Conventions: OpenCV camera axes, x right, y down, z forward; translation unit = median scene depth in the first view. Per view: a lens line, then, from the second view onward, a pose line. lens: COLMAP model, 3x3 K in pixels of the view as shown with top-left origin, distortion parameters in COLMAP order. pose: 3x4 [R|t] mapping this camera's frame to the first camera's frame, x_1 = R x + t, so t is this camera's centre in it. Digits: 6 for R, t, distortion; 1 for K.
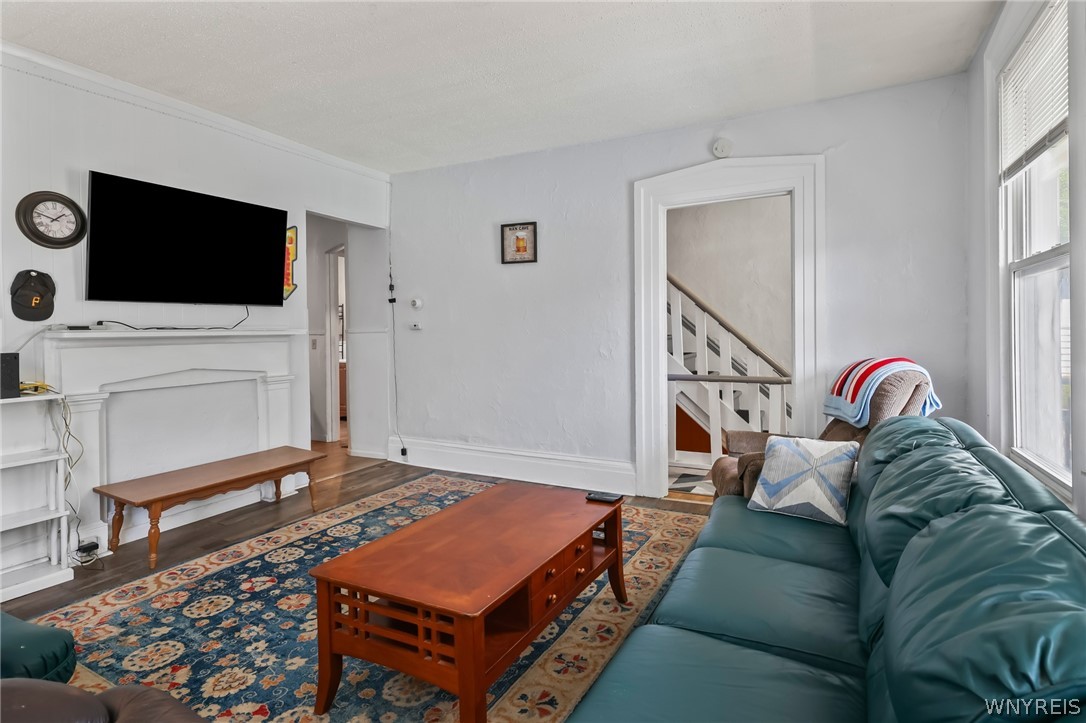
lens RADIAL K [[568.4, 0, 546.5], [0, 568.4, 335.1], [0, 0, 1]] dist [-0.002335, 0.001955]
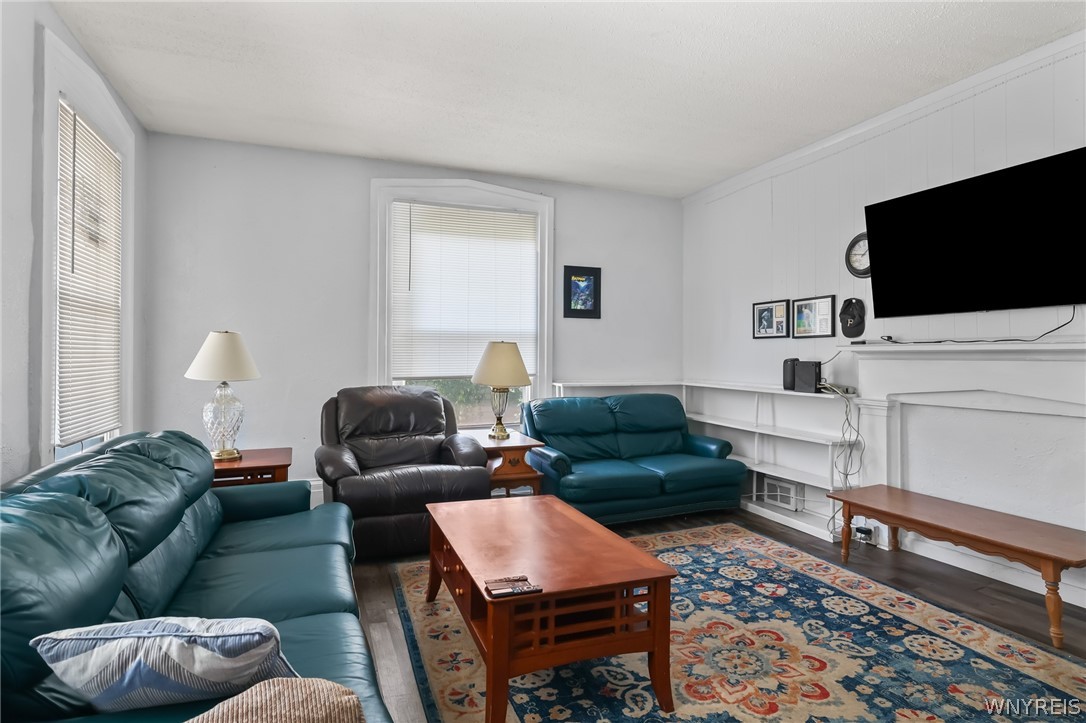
lens RADIAL K [[568.4, 0, 538.7], [0, 568.4, 354.9], [0, 0, 1]] dist [-0.002335, 0.001955]
pose [[-0.665543, 0.014191, -0.746224, 0.552932], [0.003516, 0.999868, 0.015879, -0.009845], [0.746351, 0.007944, -0.665505, 1.389628]]
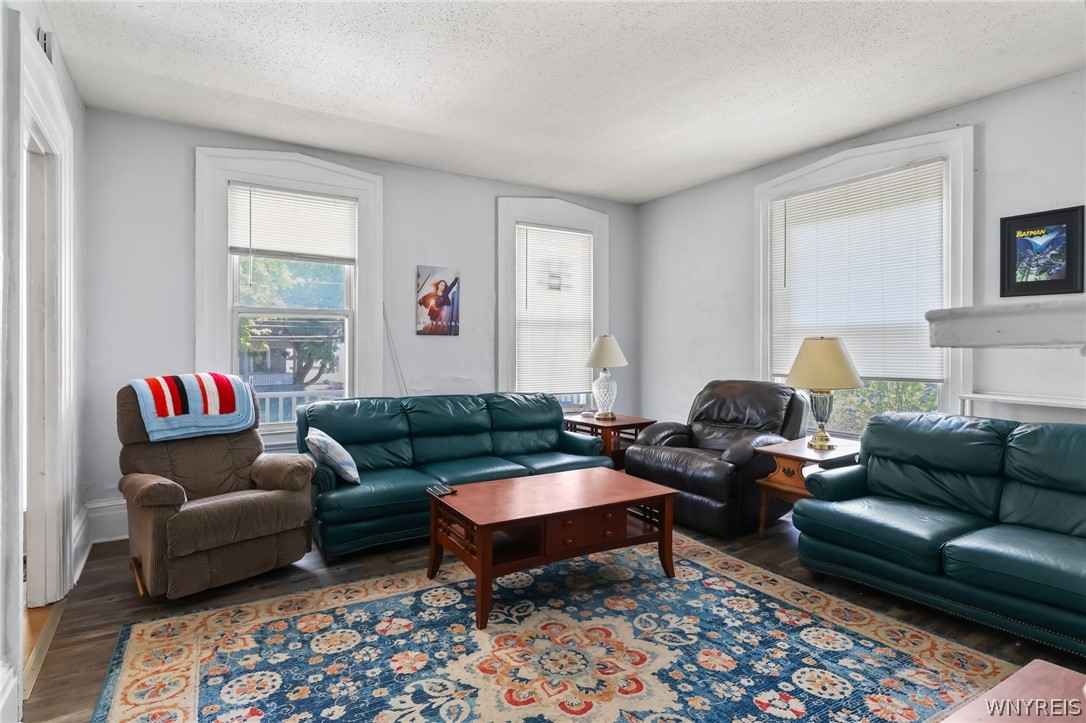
lens RADIAL K [[568.4, 0, 535.2], [0, 568.4, 351.3], [0, 0, 1]] dist [-0.002335, 0.001955]
pose [[-0.856159, 0.007558, 0.516658, -0.622309], [0.012160, 0.999911, 0.005524, -0.003835], [-0.516570, 0.011012, -0.856174, 1.772100]]
